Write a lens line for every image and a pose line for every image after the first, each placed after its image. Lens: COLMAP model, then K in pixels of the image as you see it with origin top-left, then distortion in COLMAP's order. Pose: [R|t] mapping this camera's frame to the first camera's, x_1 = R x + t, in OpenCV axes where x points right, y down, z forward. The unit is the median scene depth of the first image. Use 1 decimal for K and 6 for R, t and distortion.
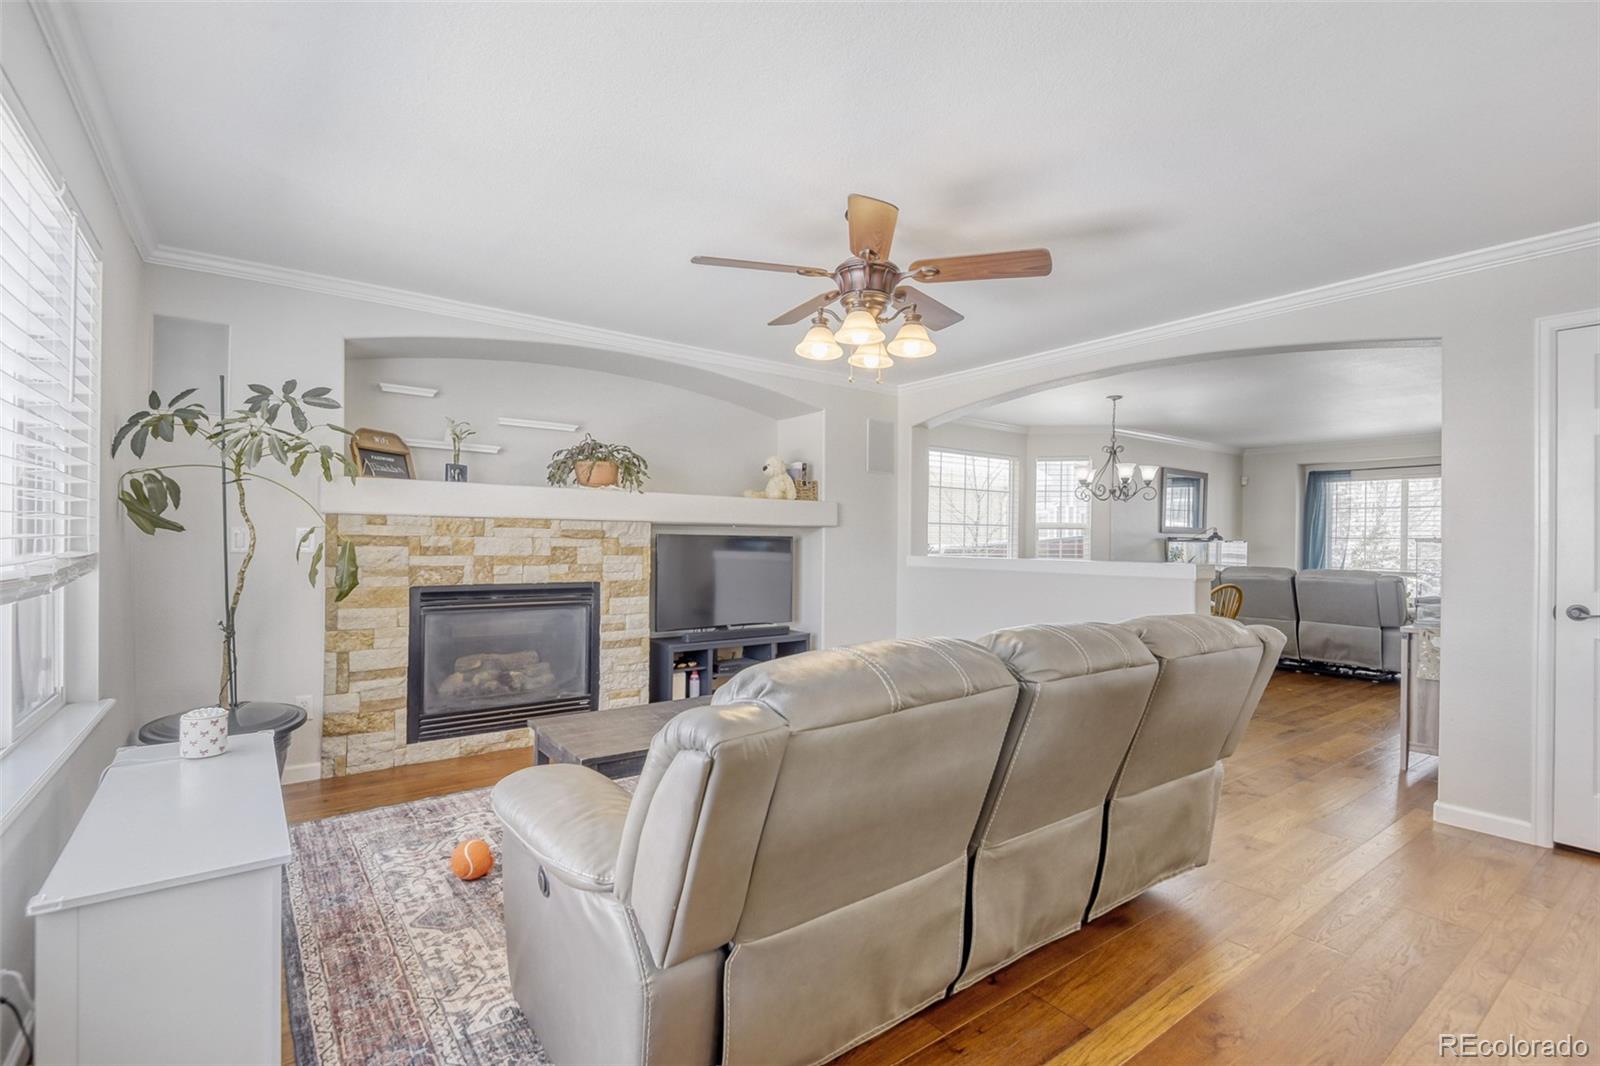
lens RADIAL K [[734.5, 0, 810.8], [0, 734.5, 533.2], [0, 0, 1]] dist [-0.003094, -0.002924]
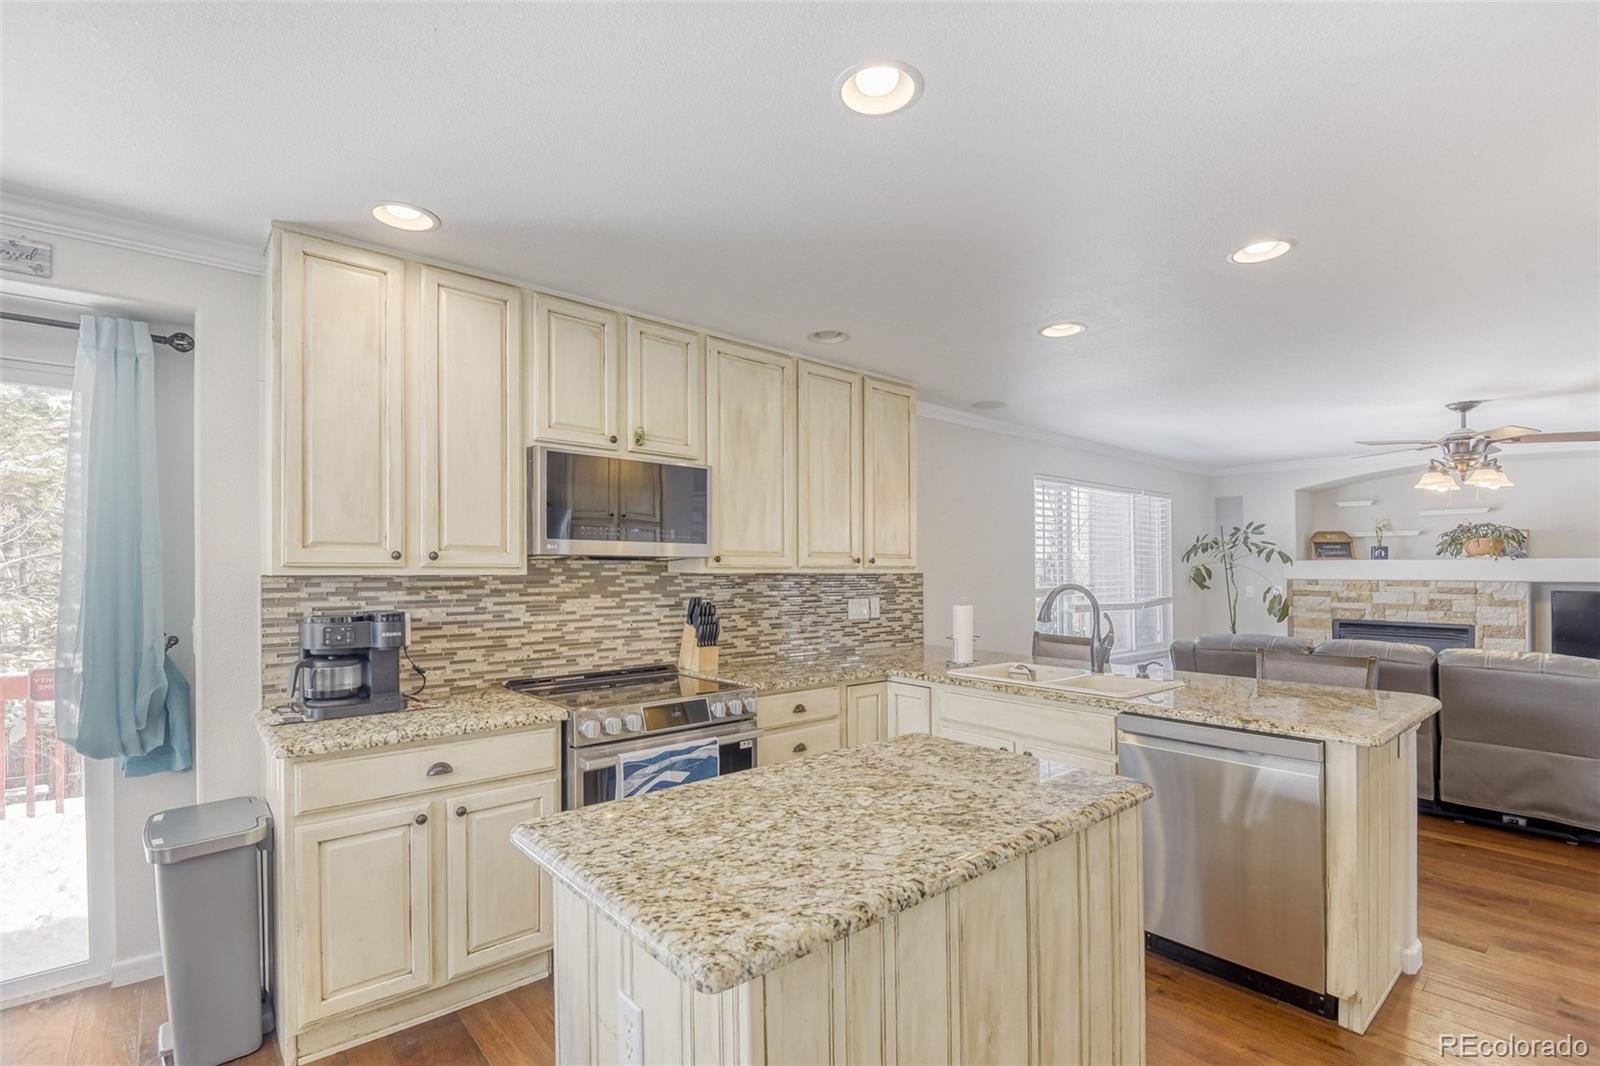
lens RADIAL K [[734.5, 0, 853.4], [0, 734.5, 553.5], [0, 0, 1]] dist [-0.003094, -0.002924]
pose [[0.145983, -0.038955, -0.988520, 1.019401], [0.001995, 0.999234, -0.039083, -0.019481], [0.989285, 0.003734, 0.145949, -0.413548]]
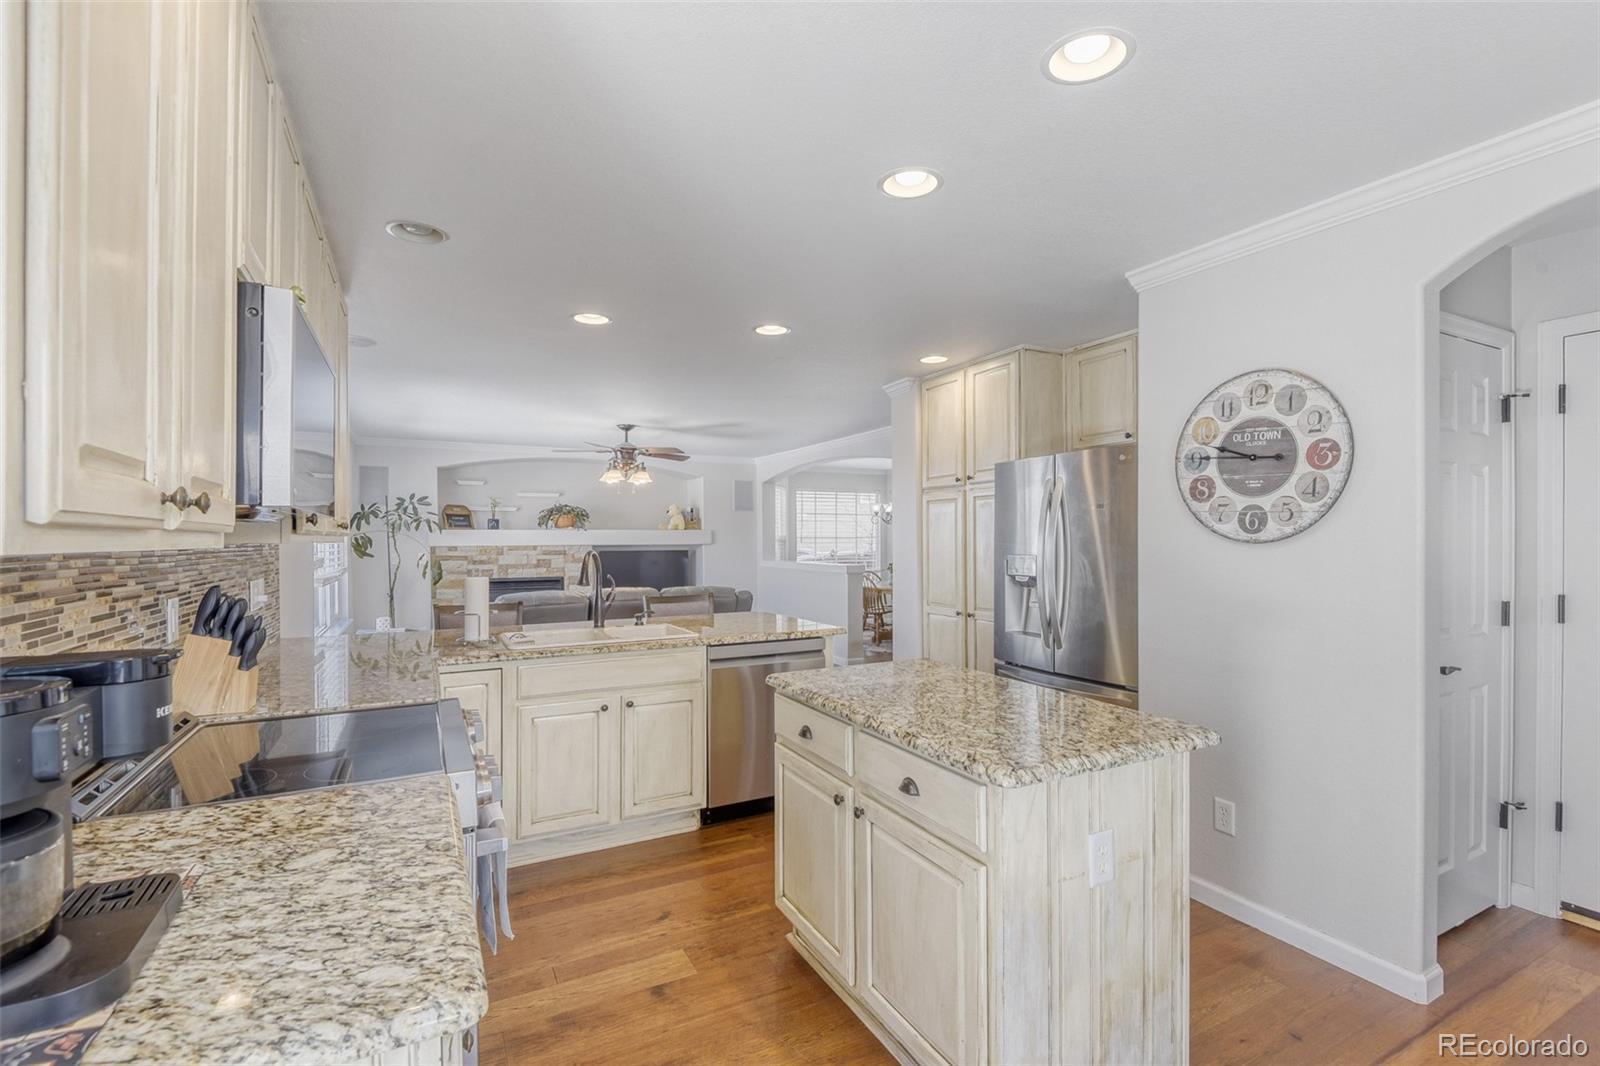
lens RADIAL K [[682.3, 0, 799.1], [0, 682.3, 537.1], [0, 0, 1]] dist [0.004191, 0.000207]
pose [[0.990572, -0.020793, -0.135408, 0.653084], [0.020710, 0.999783, -0.002023, -0.025411], [0.135421, -0.000800, 0.990788, -0.810378]]
